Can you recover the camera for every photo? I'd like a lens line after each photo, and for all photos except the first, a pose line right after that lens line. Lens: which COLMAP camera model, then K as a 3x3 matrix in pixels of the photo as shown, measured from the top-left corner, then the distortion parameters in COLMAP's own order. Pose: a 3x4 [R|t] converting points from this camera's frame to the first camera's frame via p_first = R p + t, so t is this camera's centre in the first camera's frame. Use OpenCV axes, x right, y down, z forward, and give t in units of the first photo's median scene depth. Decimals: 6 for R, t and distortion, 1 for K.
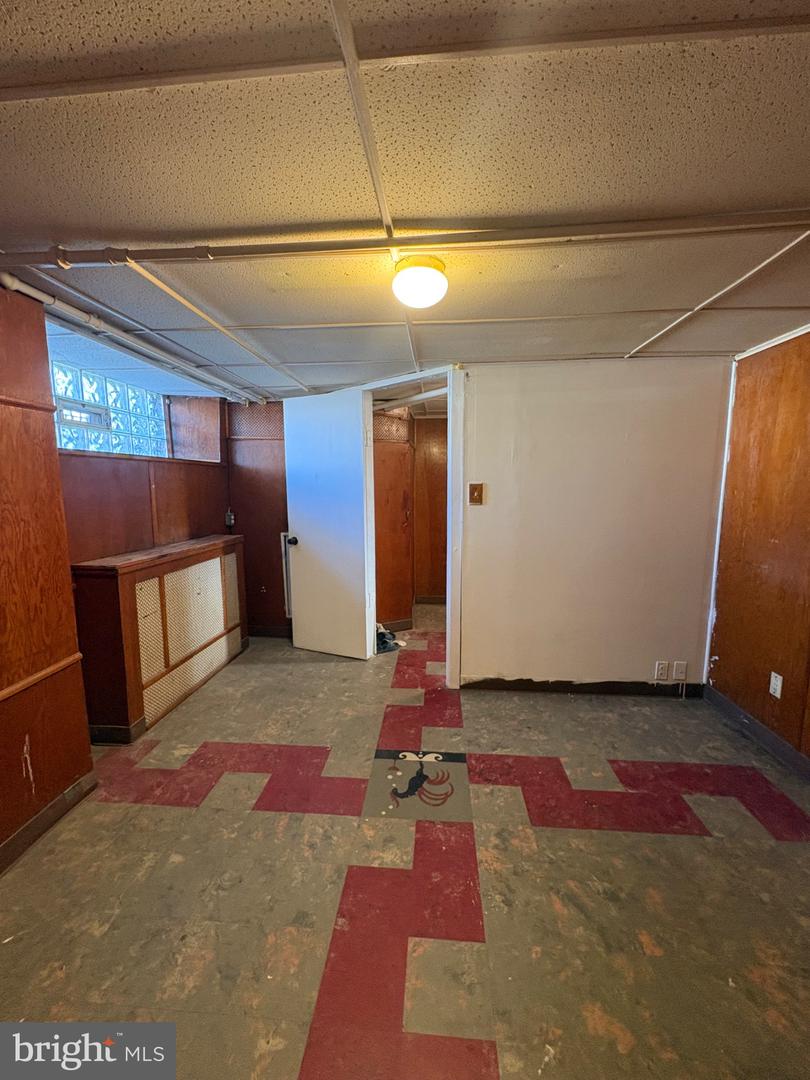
lens RADIAL K [[432.2, 0, 405.1], [0, 432.2, 540.2], [0, 0, 1]] dist [-0.000997, 0.000880]
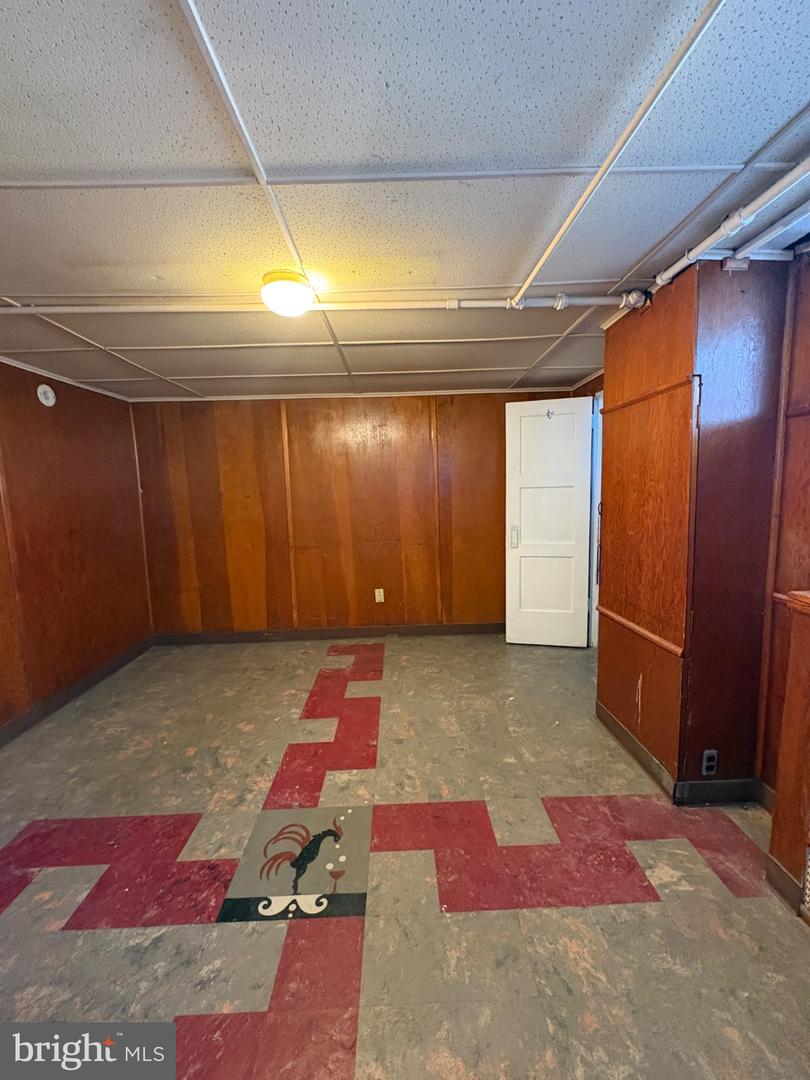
lens RADIAL K [[432.2, 0, 403.1], [0, 432.2, 539.8], [0, 0, 1]] dist [-0.000997, 0.000880]
pose [[-0.995274, 0.042777, -0.087176, -0.098996], [0.019790, 0.968253, 0.249187, -0.180052], [0.095068, 0.246284, -0.964524, 1.607255]]
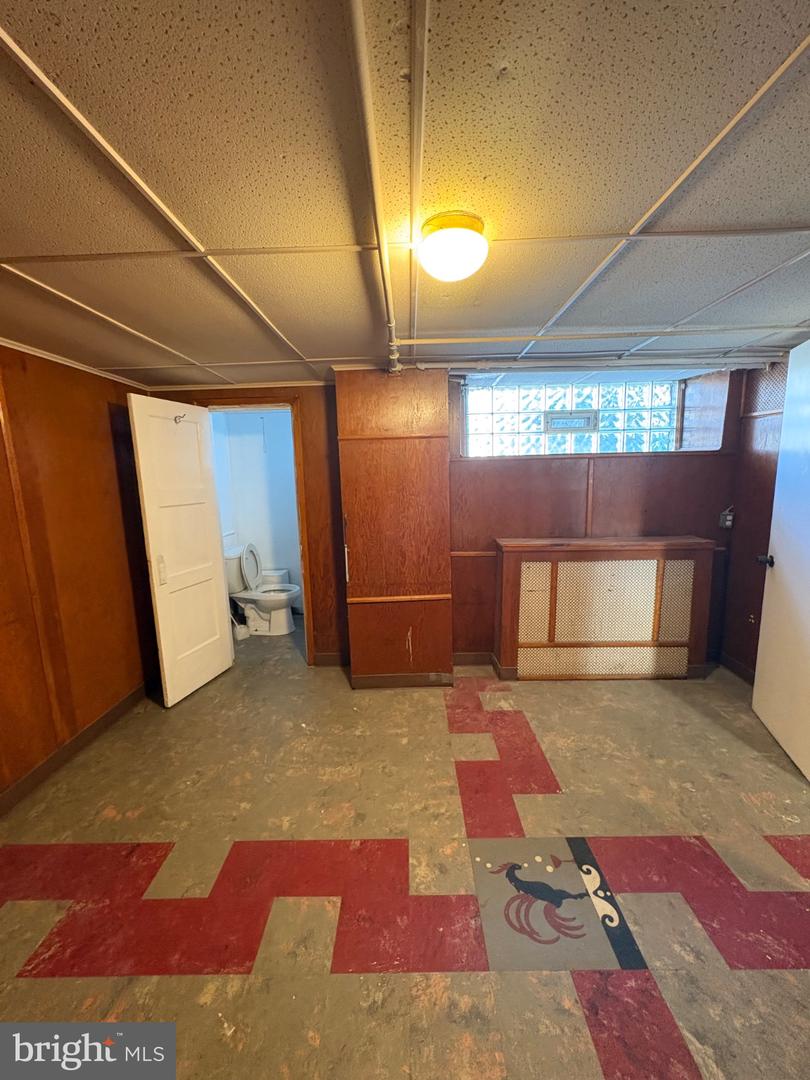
lens RADIAL K [[432.2, 0, 405.5], [0, 432.2, 541.1], [0, 0, 1]] dist [-0.000997, 0.000880]
pose [[0.071033, 0.153578, -0.985580, 0.643777], [-0.105446, 0.983696, 0.145684, -0.118084], [0.991885, 0.093577, 0.086069, 0.635728]]
